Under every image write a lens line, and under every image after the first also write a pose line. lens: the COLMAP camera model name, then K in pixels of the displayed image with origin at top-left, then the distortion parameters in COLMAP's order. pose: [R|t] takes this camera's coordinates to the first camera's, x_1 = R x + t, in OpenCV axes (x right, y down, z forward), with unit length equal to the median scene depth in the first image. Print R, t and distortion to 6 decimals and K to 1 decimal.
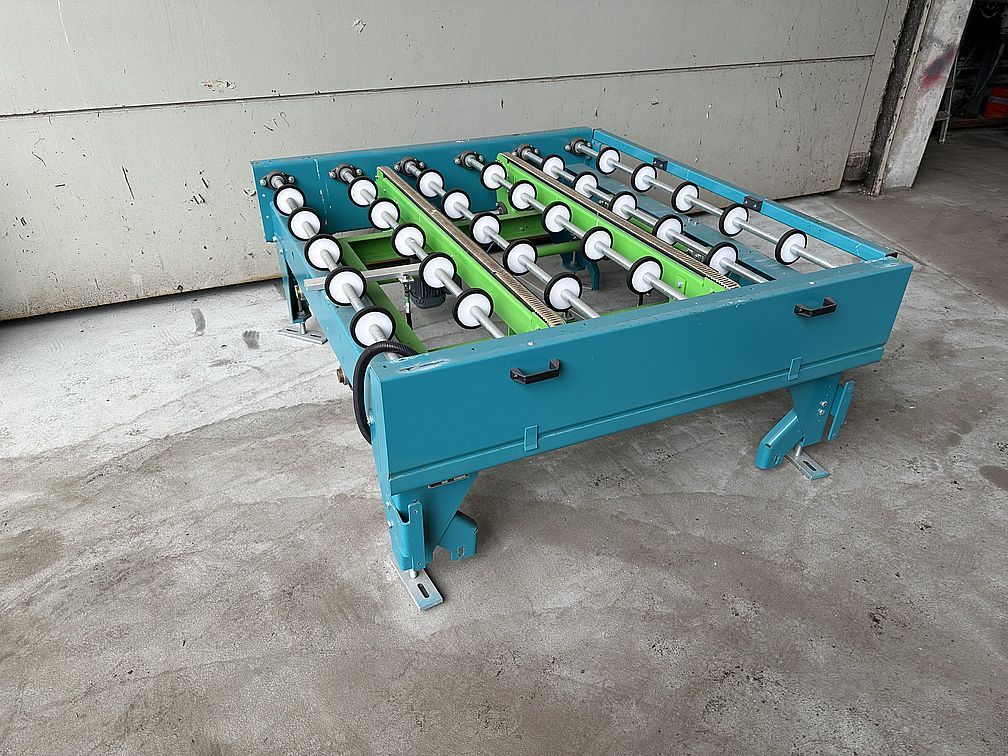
lens RADIAL K [[708.5, 0, 499.2], [0, 708.5, 380.3], [0, 0, 1]] dist [0.022450, -0.027428]
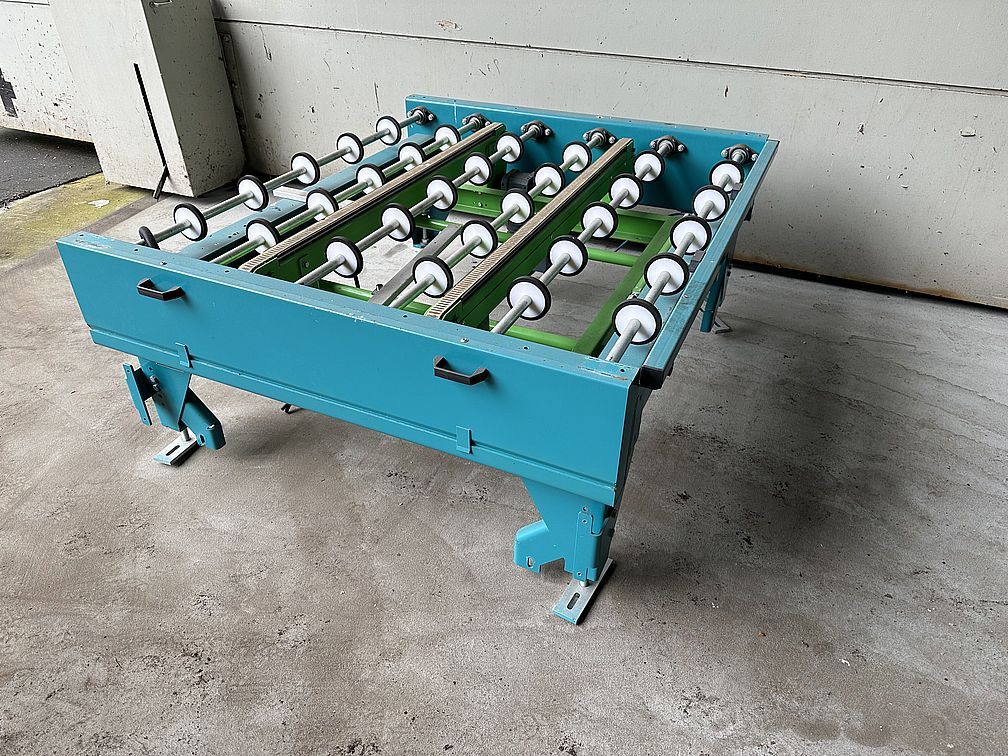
lens RADIAL K [[708.5, 0, 505.4], [0, 708.5, 386.4], [0, 0, 1]] dist [0.022450, -0.027428]
pose [[0.655649, 0.429894, -0.620738, 0.748872], [-0.402946, 0.894459, 0.193852, -0.199453], [0.638560, 0.123024, 0.759675, 0.345522]]
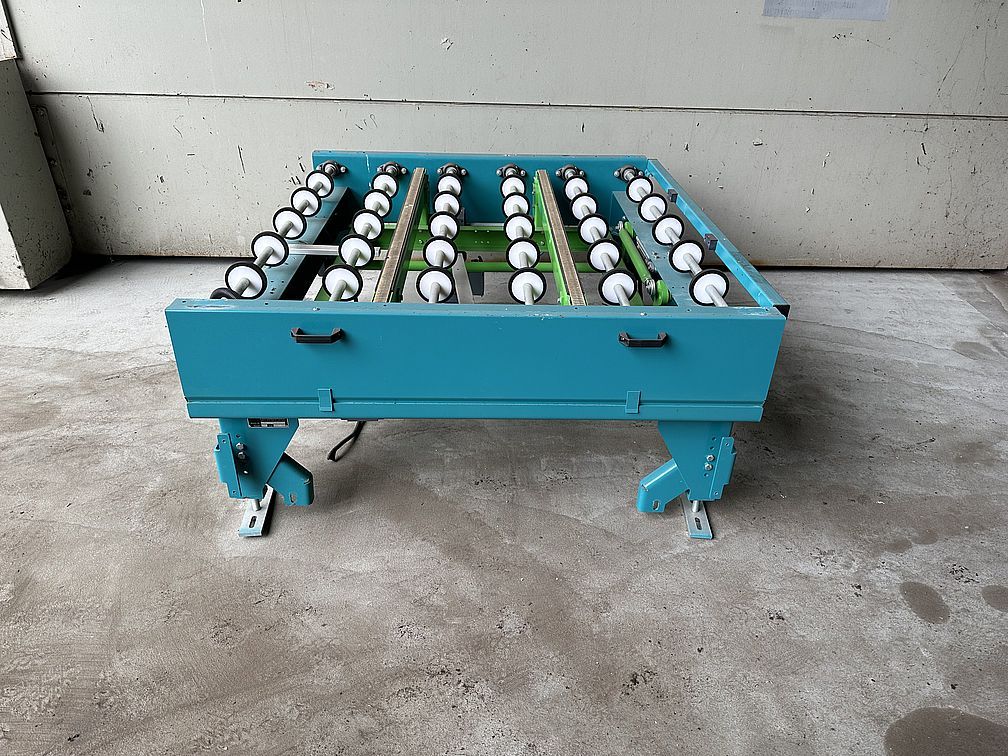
lens RADIAL K [[708.5, 0, 512.5], [0, 708.5, 380.2], [0, 0, 1]] dist [0.022450, -0.027428]
pose [[0.925218, 0.204583, -0.319558, 0.462342], [-0.219272, 0.975610, -0.010267, 0.000213], [0.309664, 0.079569, 0.947511, 0.034611]]
